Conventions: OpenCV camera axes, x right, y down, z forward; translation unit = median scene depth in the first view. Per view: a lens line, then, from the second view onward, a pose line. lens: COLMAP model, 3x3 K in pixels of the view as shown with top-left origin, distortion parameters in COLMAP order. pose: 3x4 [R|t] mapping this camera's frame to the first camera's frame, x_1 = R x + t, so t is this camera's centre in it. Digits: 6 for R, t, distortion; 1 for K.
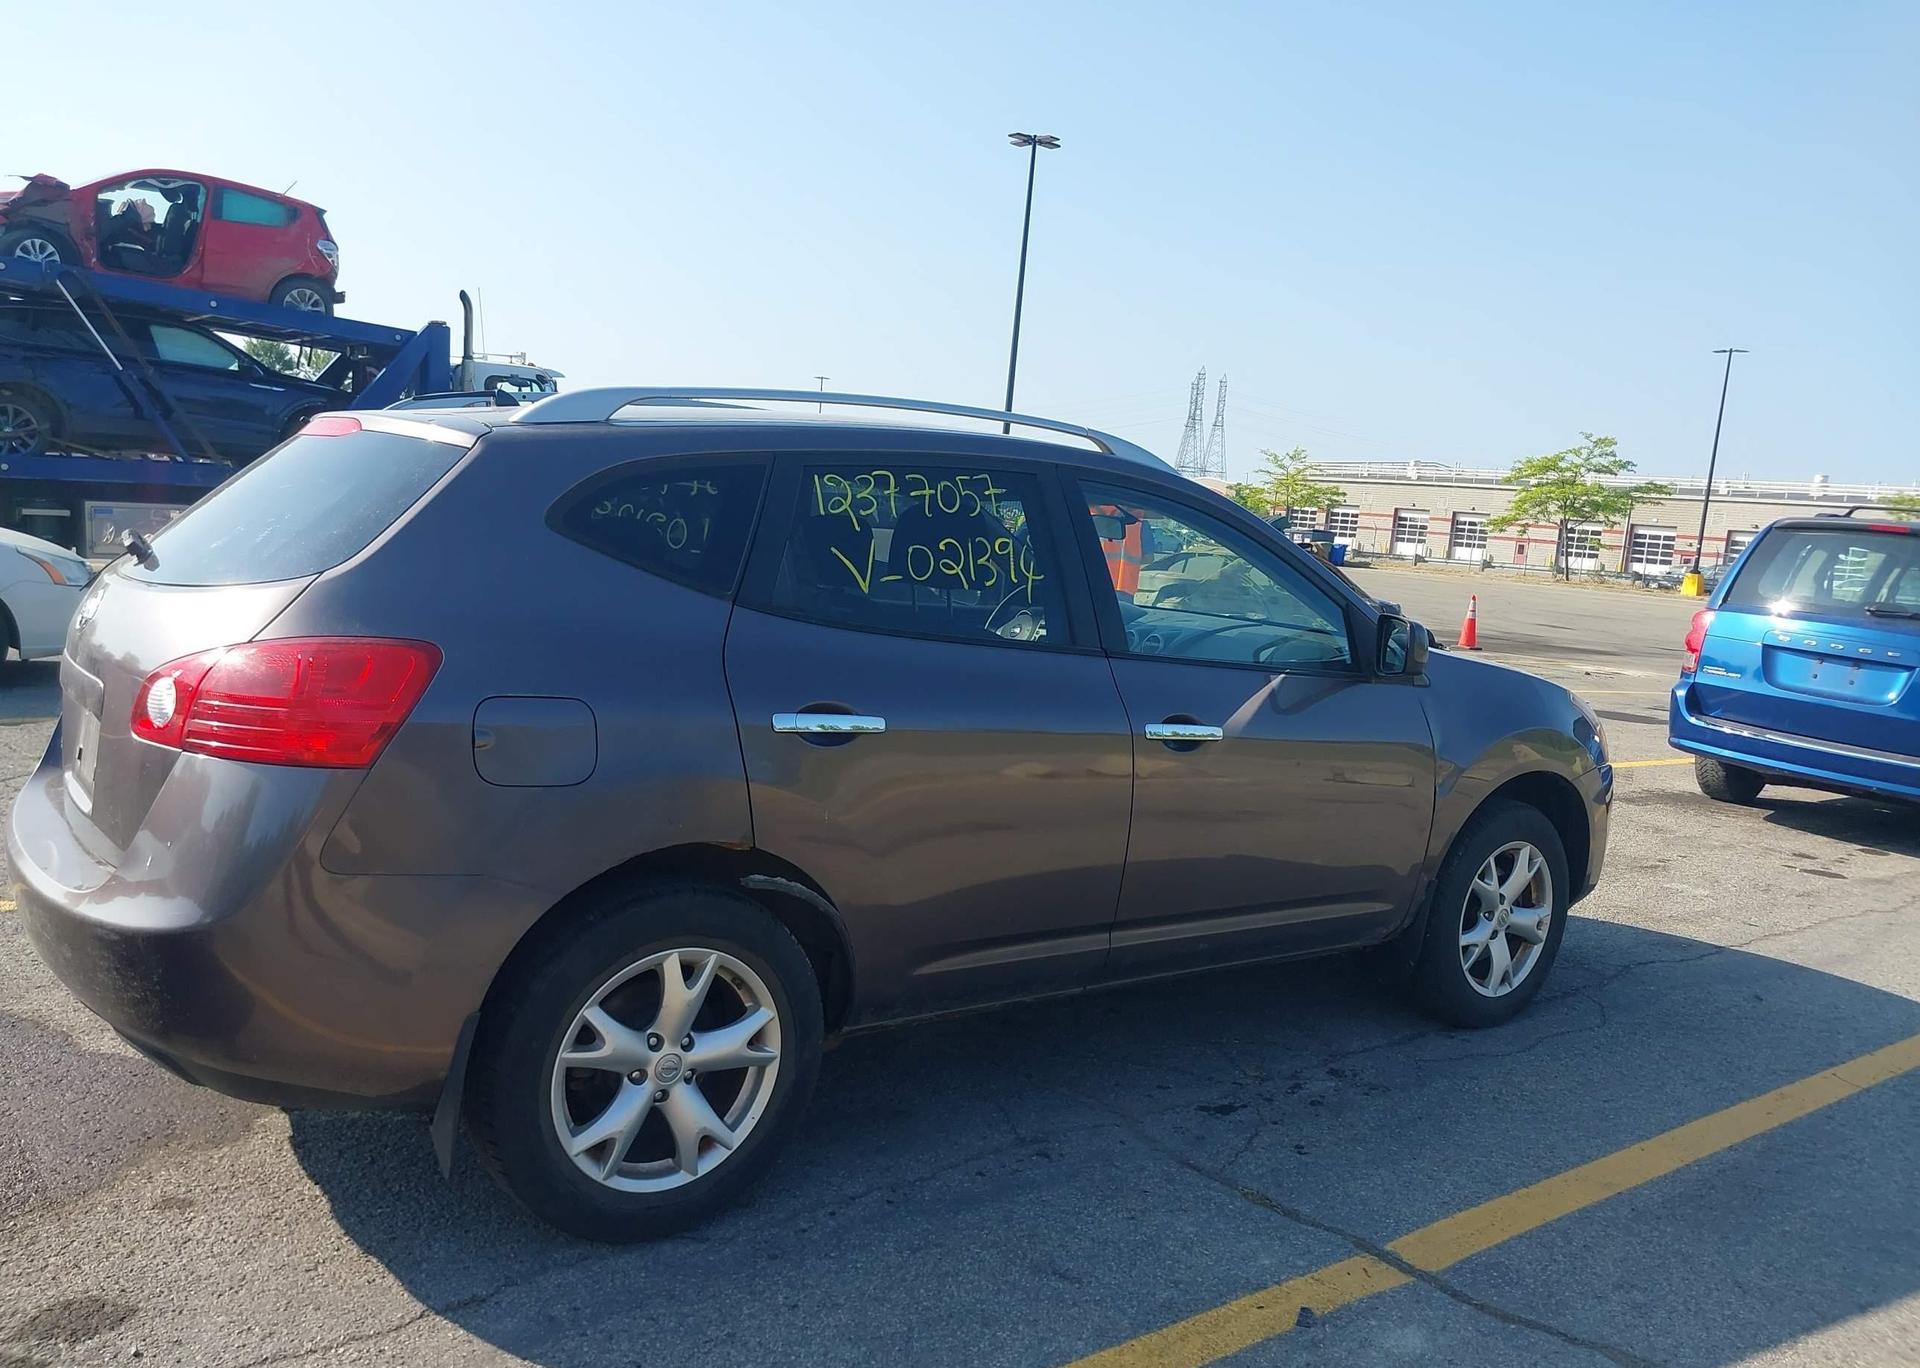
lens RADIAL K [[1589.7, 0, 1008.0], [0, 1589.7, 685.4], [0, 0, 1]] dist [0.056135, -0.116371]
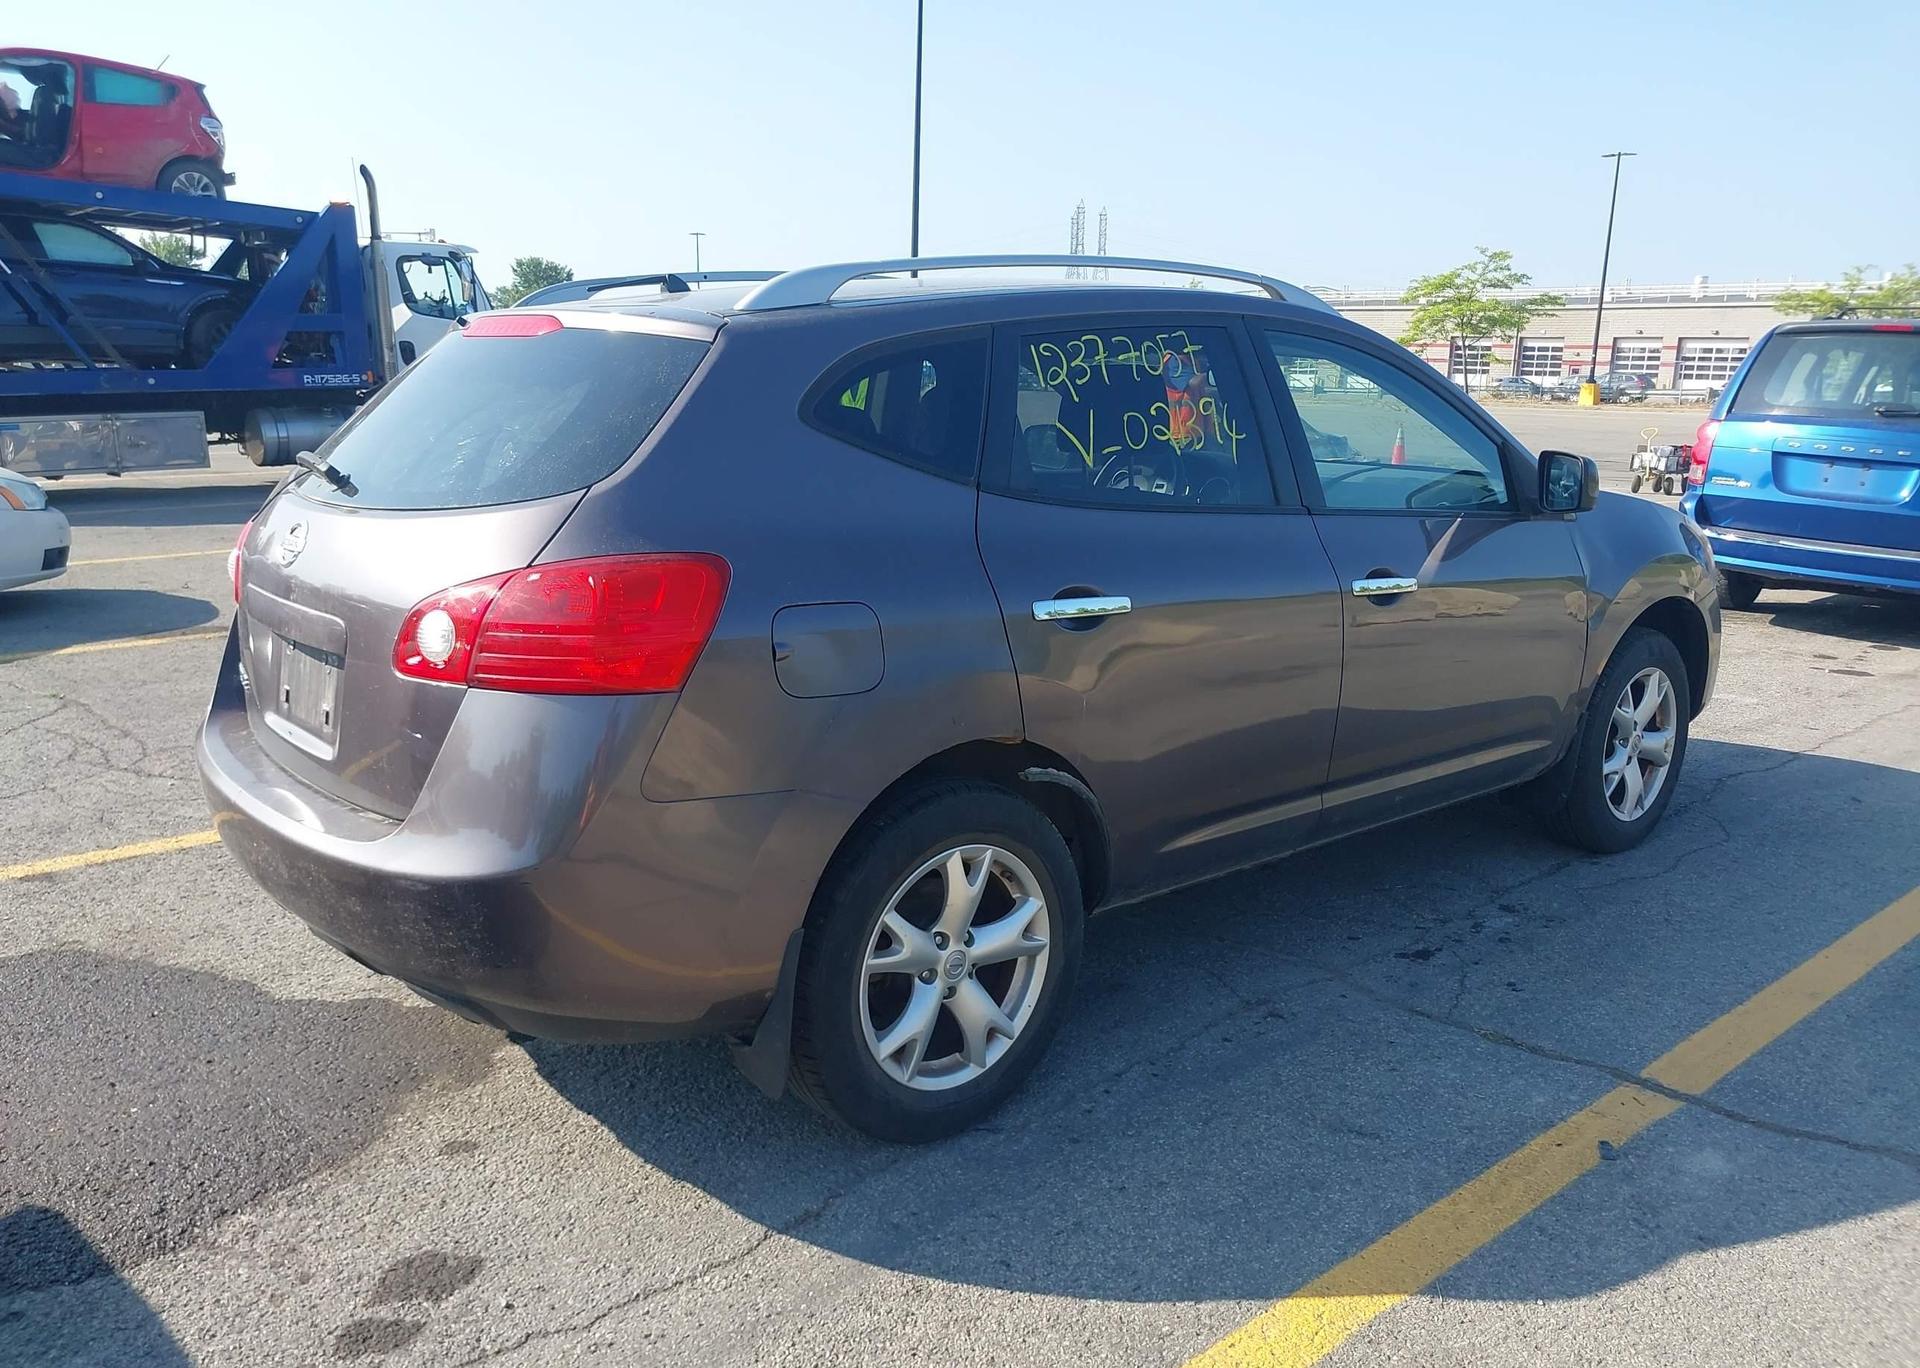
lens RADIAL K [[1571.6, 0, 945.8], [0, 1571.6, 714.1], [0, 0, 1]] dist [0.045651, -0.071332]
pose [[0.995272, -0.077719, 0.058245, -0.199620], [0.070699, 0.990942, 0.114174, -0.020390], [-0.066591, -0.109517, 0.991752, 0.038870]]
